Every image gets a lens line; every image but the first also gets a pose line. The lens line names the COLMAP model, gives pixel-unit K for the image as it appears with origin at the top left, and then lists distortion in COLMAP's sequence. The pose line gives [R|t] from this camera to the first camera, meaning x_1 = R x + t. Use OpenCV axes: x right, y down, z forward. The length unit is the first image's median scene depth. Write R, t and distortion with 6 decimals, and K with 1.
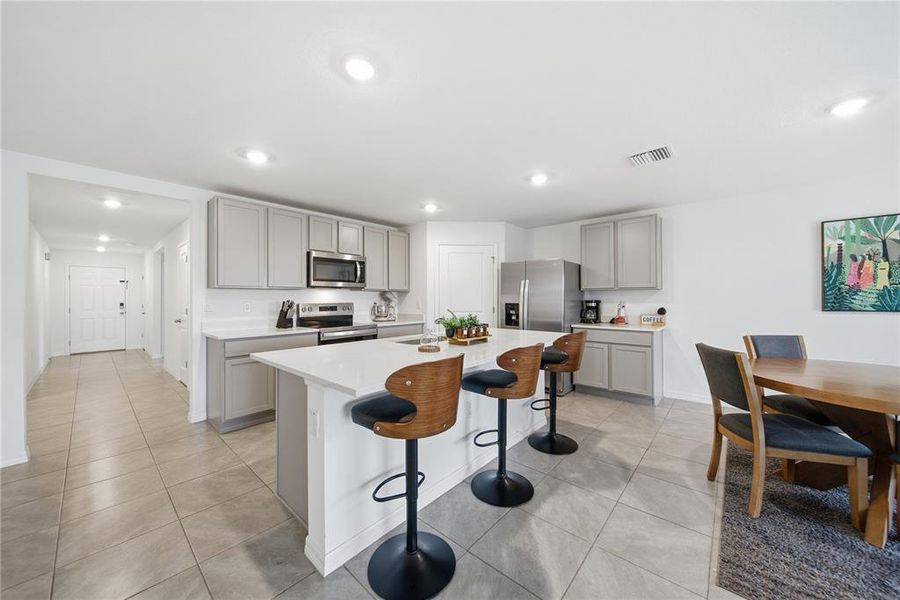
lens RADIAL K [[322.9, 0, 450.4], [0, 322.9, 296.1], [0, 0, 1]] dist [0.000878, -0.001396]
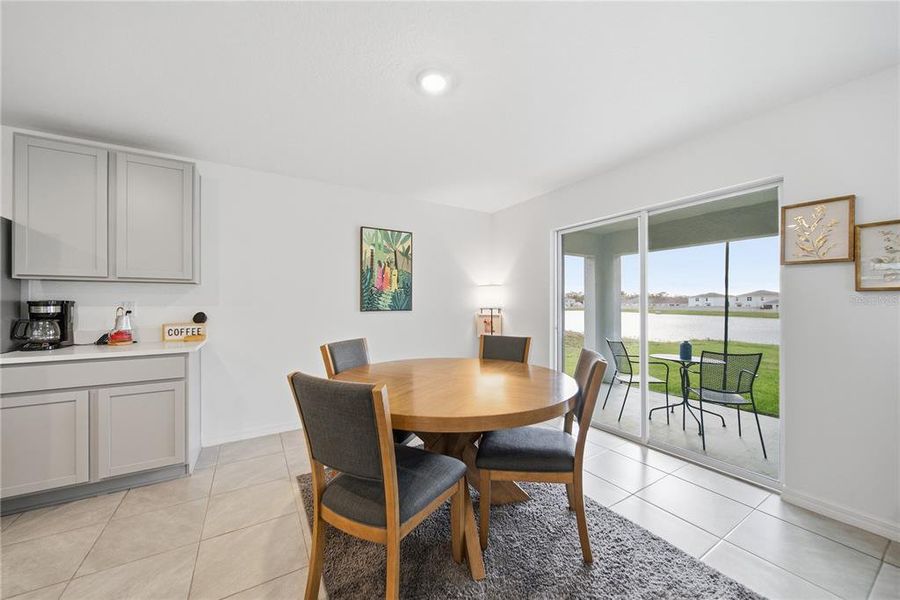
lens RADIAL K [[322.9, 0, 443.4], [0, 322.9, 302.7], [0, 0, 1]] dist [0.000878, -0.001396]
pose [[0.305487, 0.003965, 0.952188, 0.190581], [-0.007257, 0.999972, -0.001835, 0.014713], [-0.952169, -0.006349, 0.305507, 0.346363]]
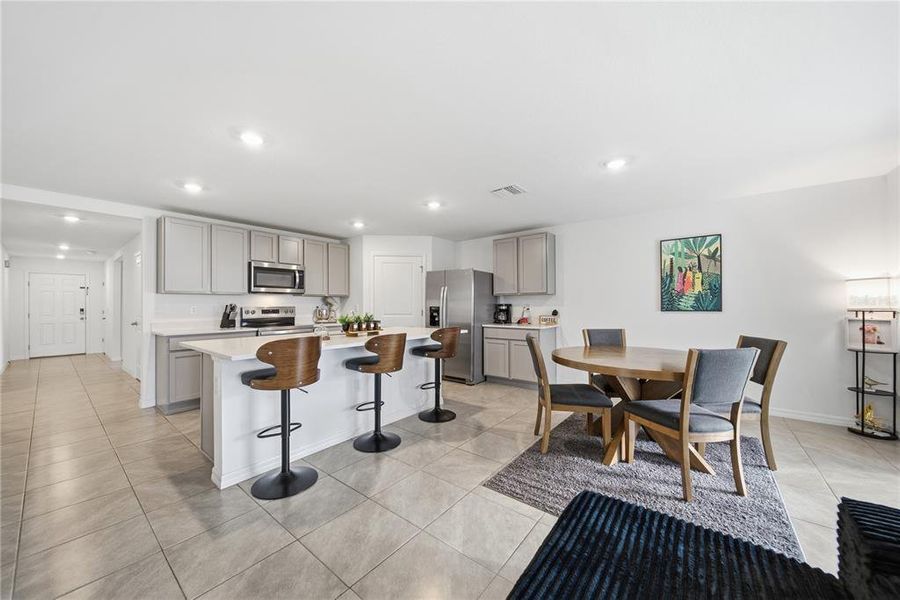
lens RADIAL K [[322.9, 0, 445.6], [0, 322.9, 301.6], [0, 0, 1]] dist [0.000878, -0.001396]
pose [[0.998855, -0.001629, 0.047809, 0.203302], [0.001776, 0.999994, -0.003019, 0.009324], [-0.047804, 0.003101, 0.998852, -0.186303]]
